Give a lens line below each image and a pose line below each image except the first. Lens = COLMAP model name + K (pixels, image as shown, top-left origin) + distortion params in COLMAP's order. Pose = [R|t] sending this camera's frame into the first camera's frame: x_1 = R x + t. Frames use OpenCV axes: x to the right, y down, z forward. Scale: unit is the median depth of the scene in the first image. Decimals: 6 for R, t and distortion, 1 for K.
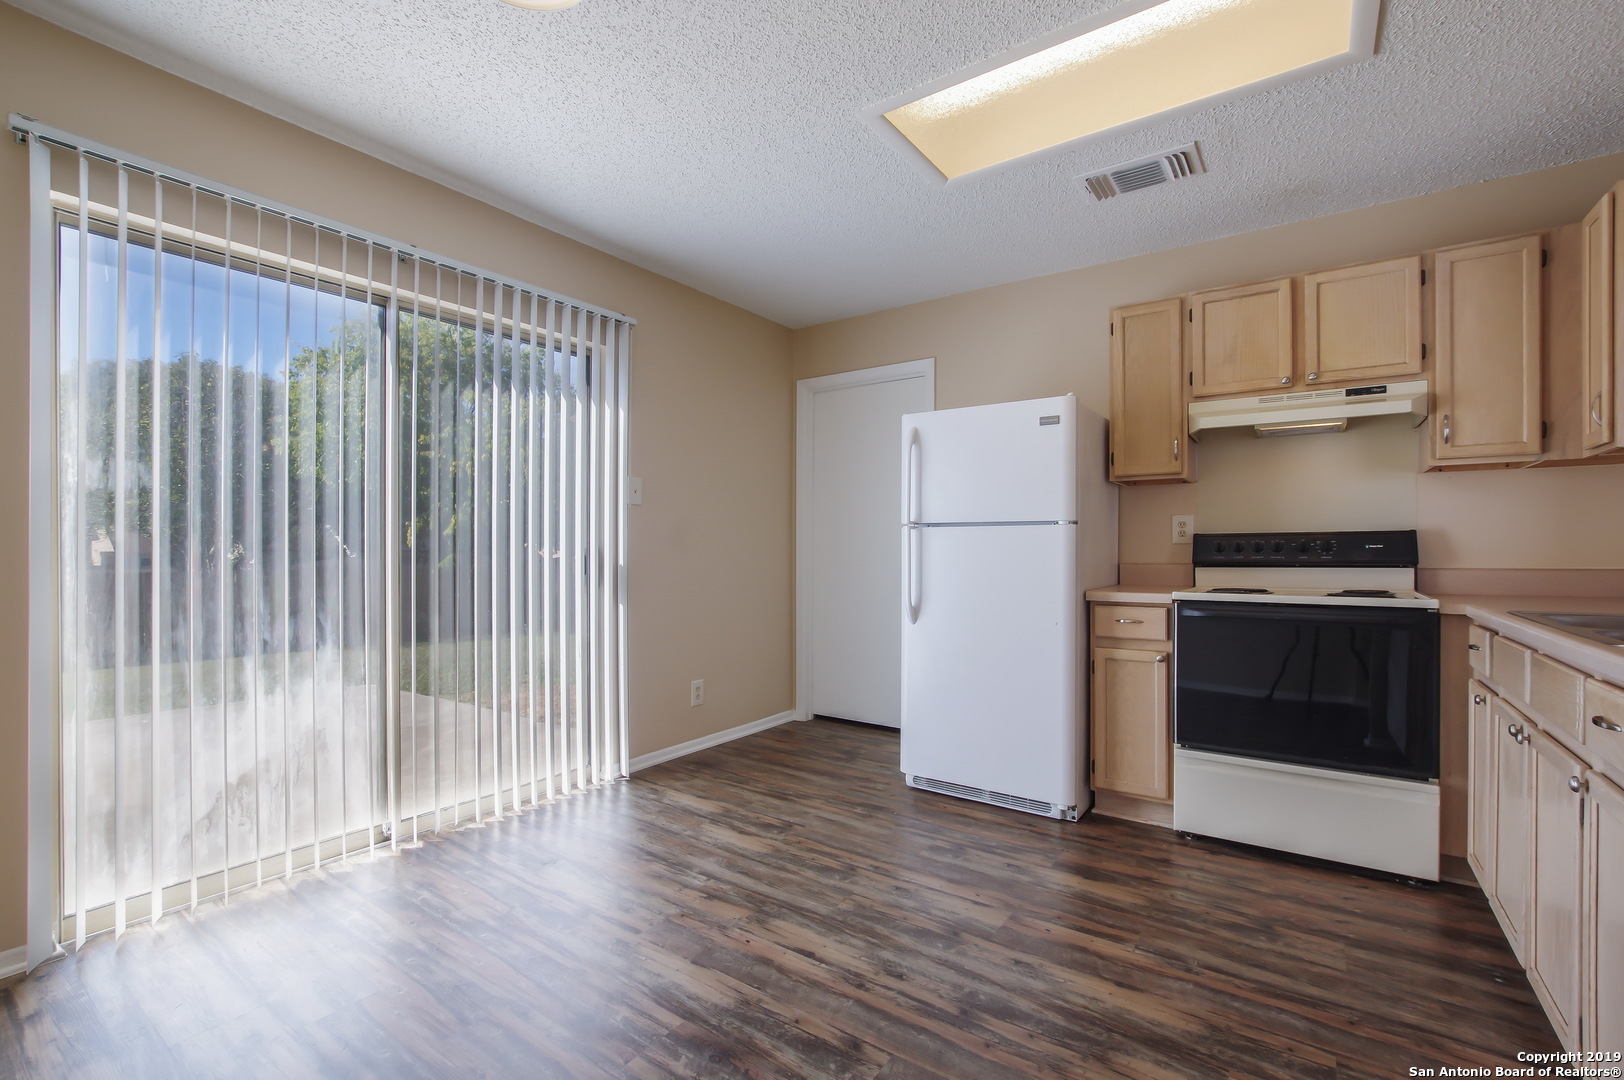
lens RADIAL K [[713.3, 0, 816.4], [0, 713.3, 548.2], [0, 0, 1]] dist [-0.015736, -0.000391]
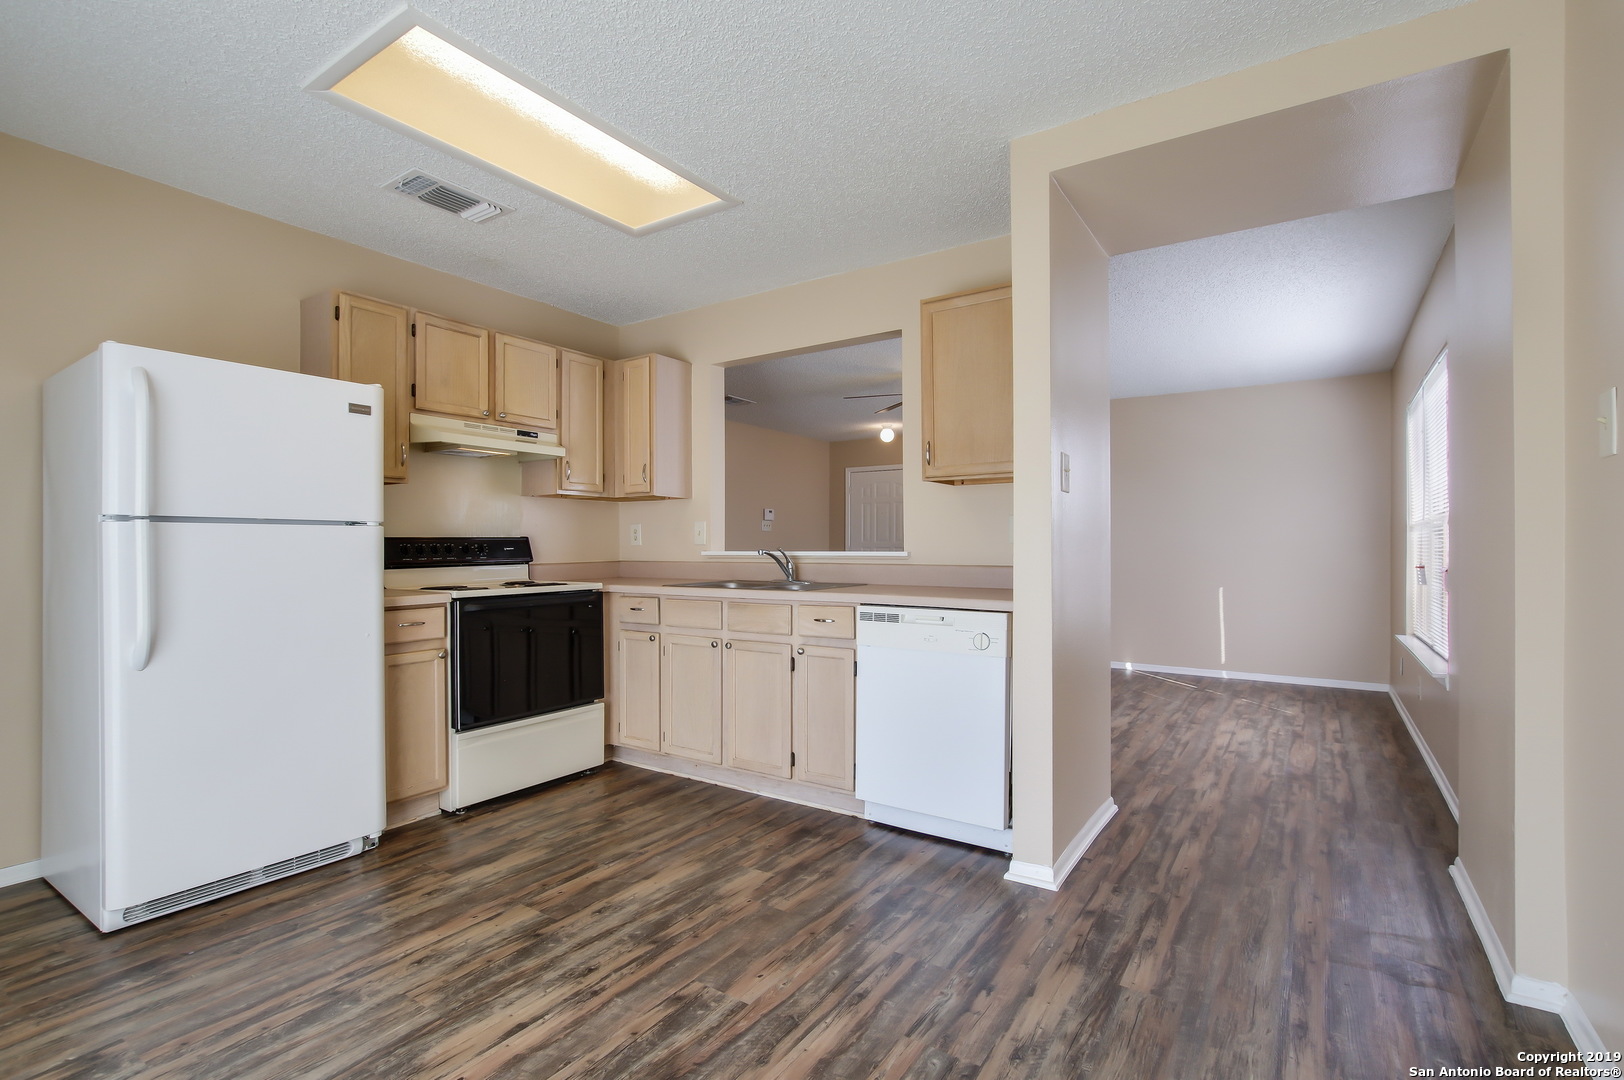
lens RADIAL K [[759.3, 0, 815.6], [0, 759.3, 542.5], [0, 0, 1]] dist [-0.009196, 0.000798]
pose [[-0.032839, 0.005793, 0.999444, -0.724613], [0.003884, 0.999976, -0.005669, -0.004507], [-0.999453, 0.003695, -0.032860, 0.519171]]
